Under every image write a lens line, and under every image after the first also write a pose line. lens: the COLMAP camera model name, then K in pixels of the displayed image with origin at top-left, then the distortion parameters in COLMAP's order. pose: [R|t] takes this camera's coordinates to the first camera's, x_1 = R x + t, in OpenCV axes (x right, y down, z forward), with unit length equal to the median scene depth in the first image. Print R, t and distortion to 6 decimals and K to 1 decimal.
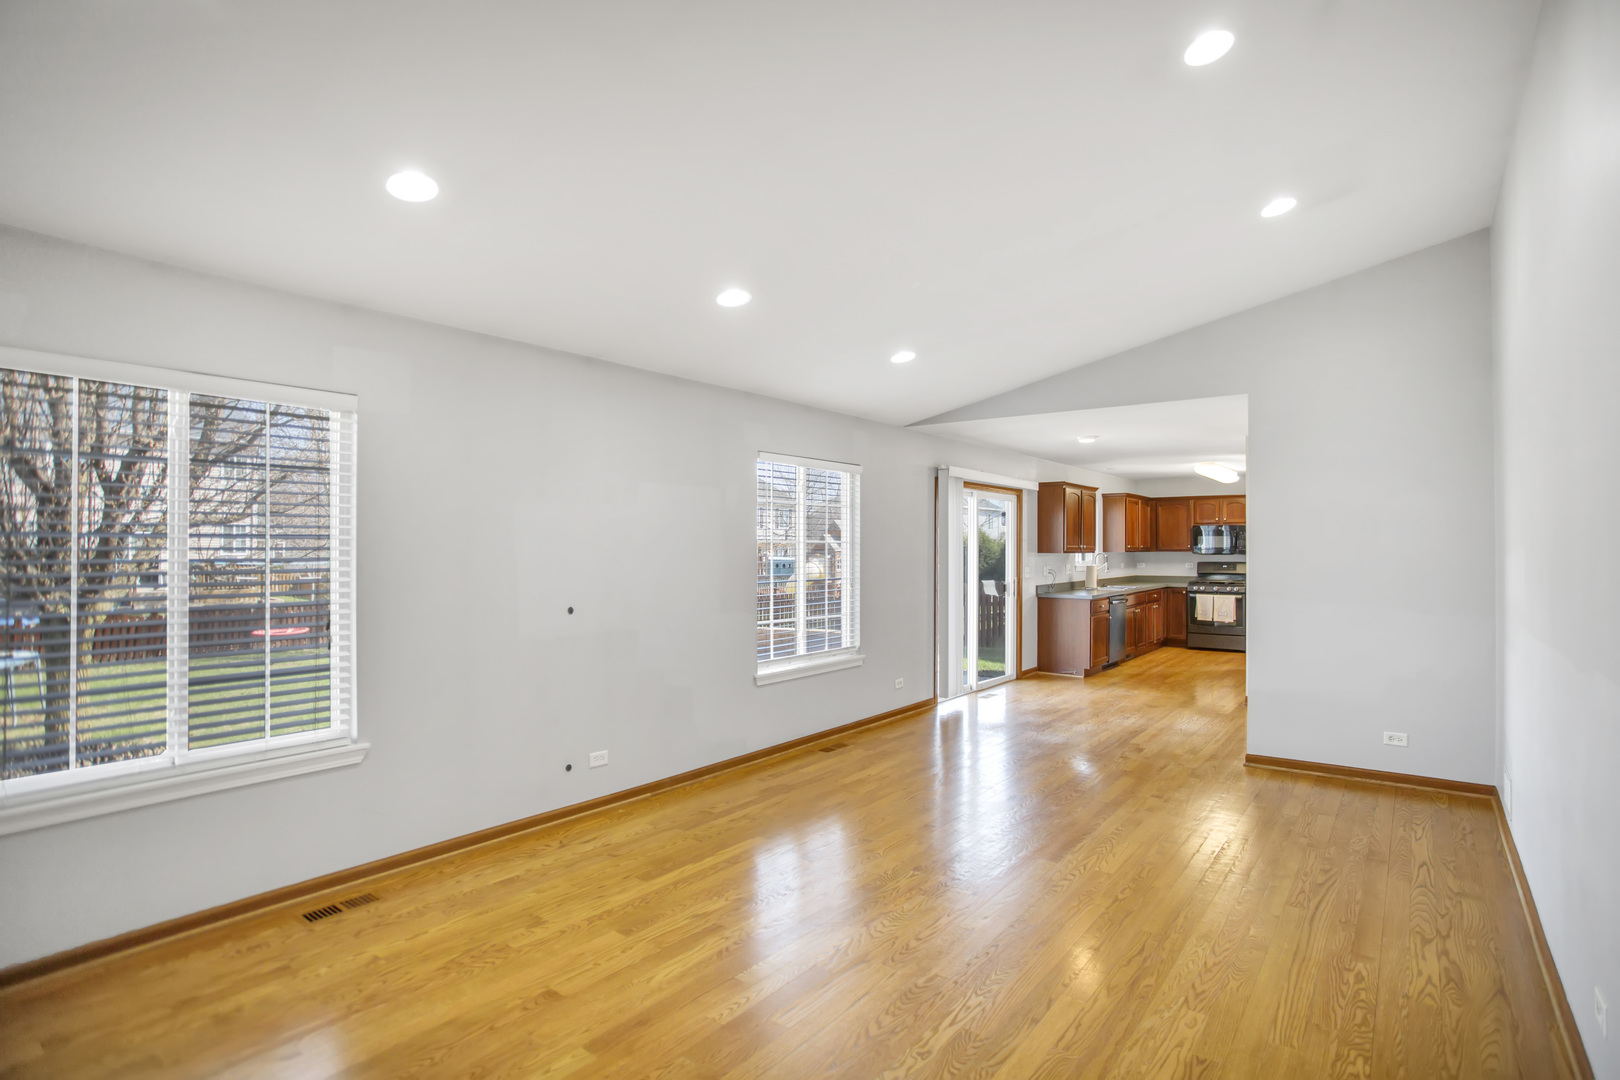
lens RADIAL K [[799.4, 0, 843.4], [0, 799.4, 541.0], [0, 0, 1]] dist [-0.083413, 0.042306]
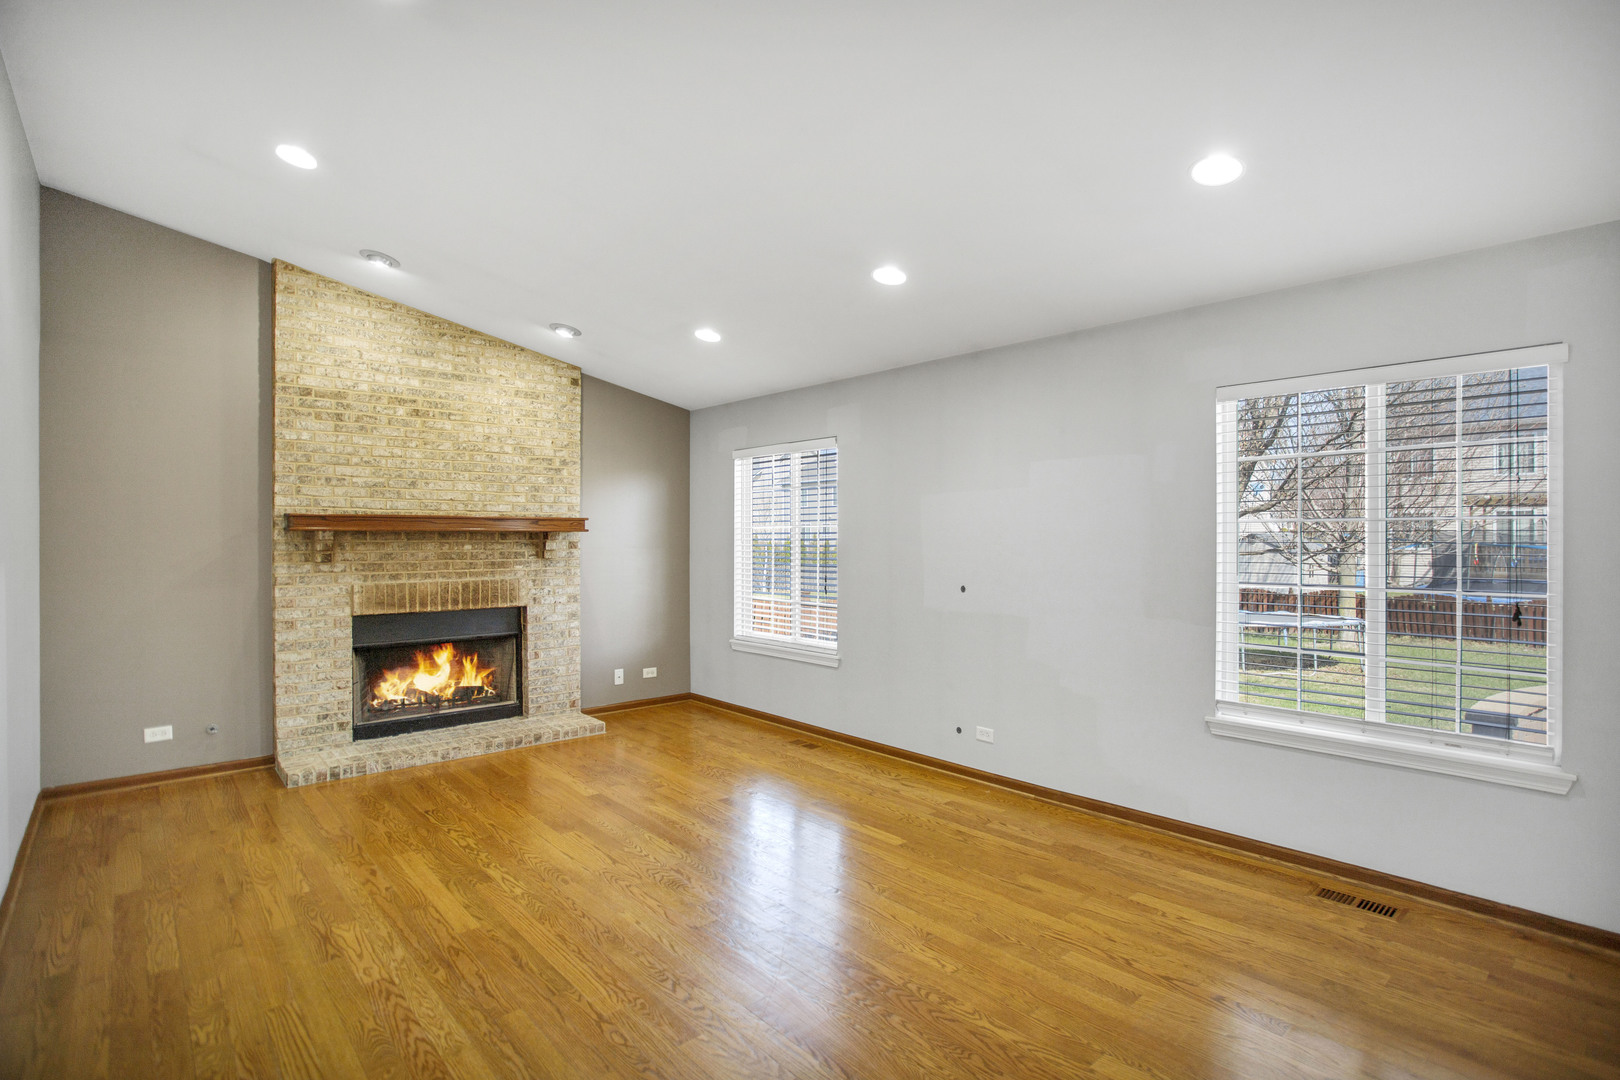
lens RADIAL K [[799.4, 0, 843.4], [0, 799.4, 541.0], [0, 0, 1]] dist [-0.083413, 0.042306]
pose [[-0.188558, 0.009486, -0.982016, 0.813674], [0.011791, 0.999903, 0.007394, 0.011514], [0.981991, -0.010185, -0.188652, 1.098578]]
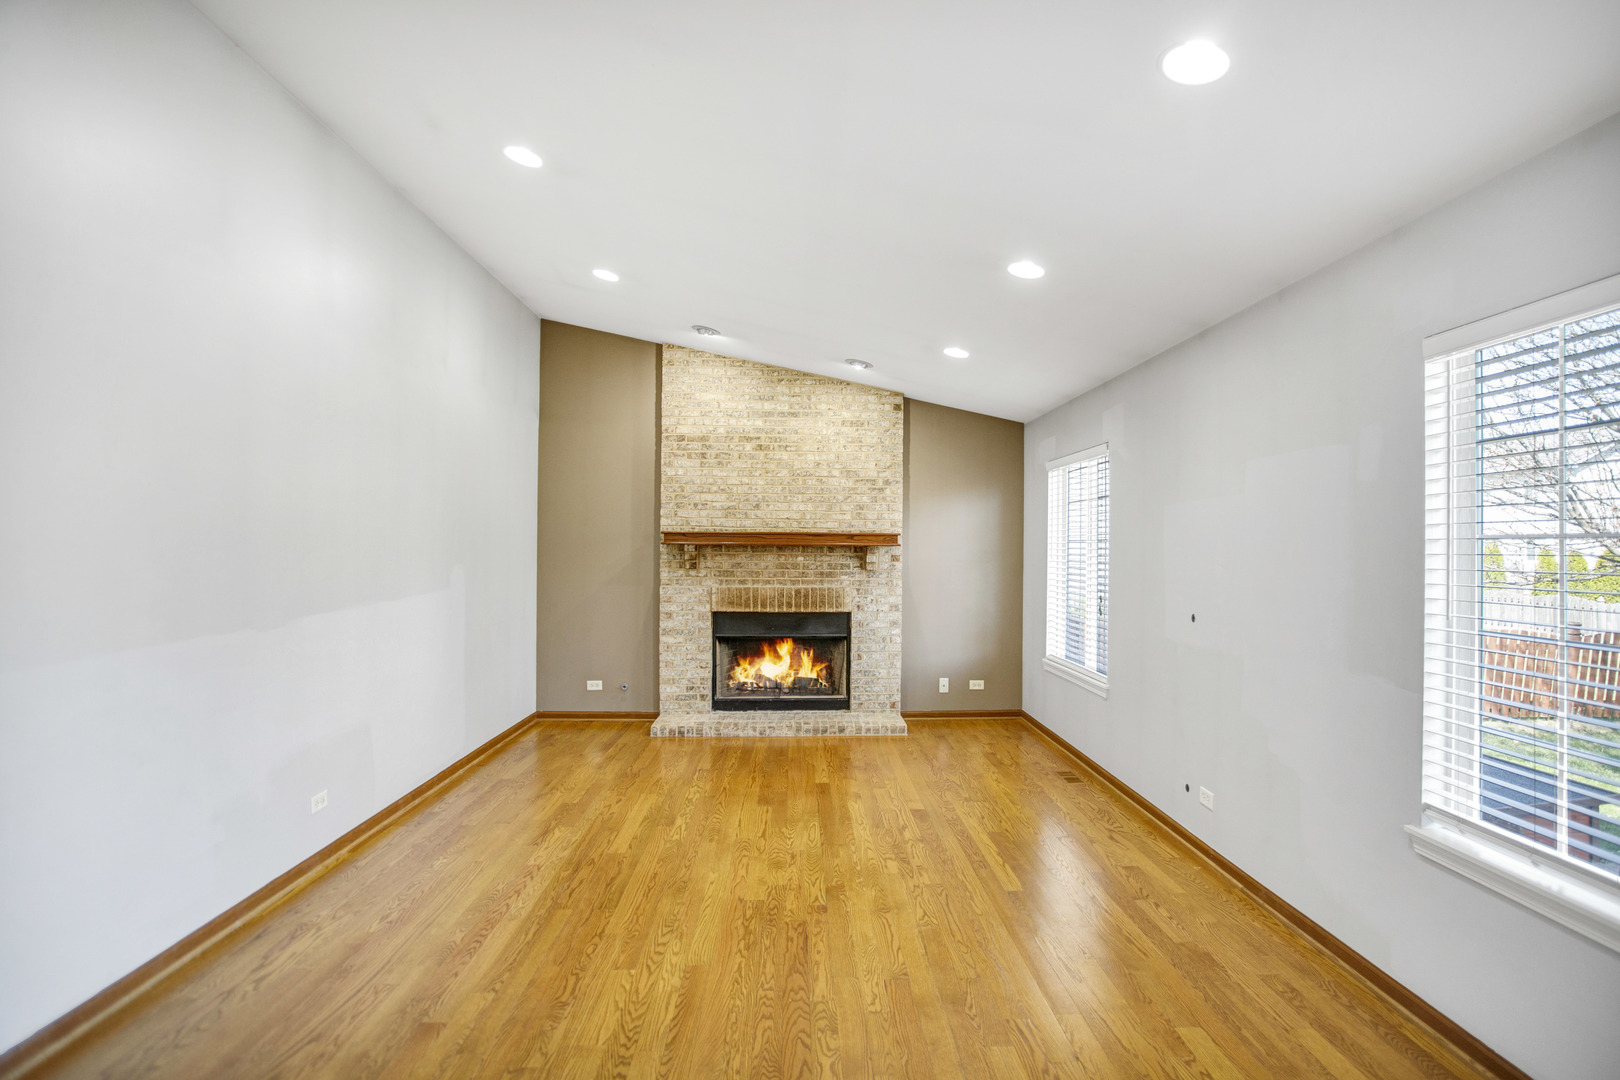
lens RADIAL K [[814.5, 0, 829.9], [0, 814.5, 546.9], [0, 0, 1]] dist [-0.088559, 0.045290]
pose [[-0.779706, -0.000923, -0.626145, 0.585247], [0.003401, 0.999978, -0.005709, 0.010167], [0.626136, -0.006581, -0.779686, 1.528976]]
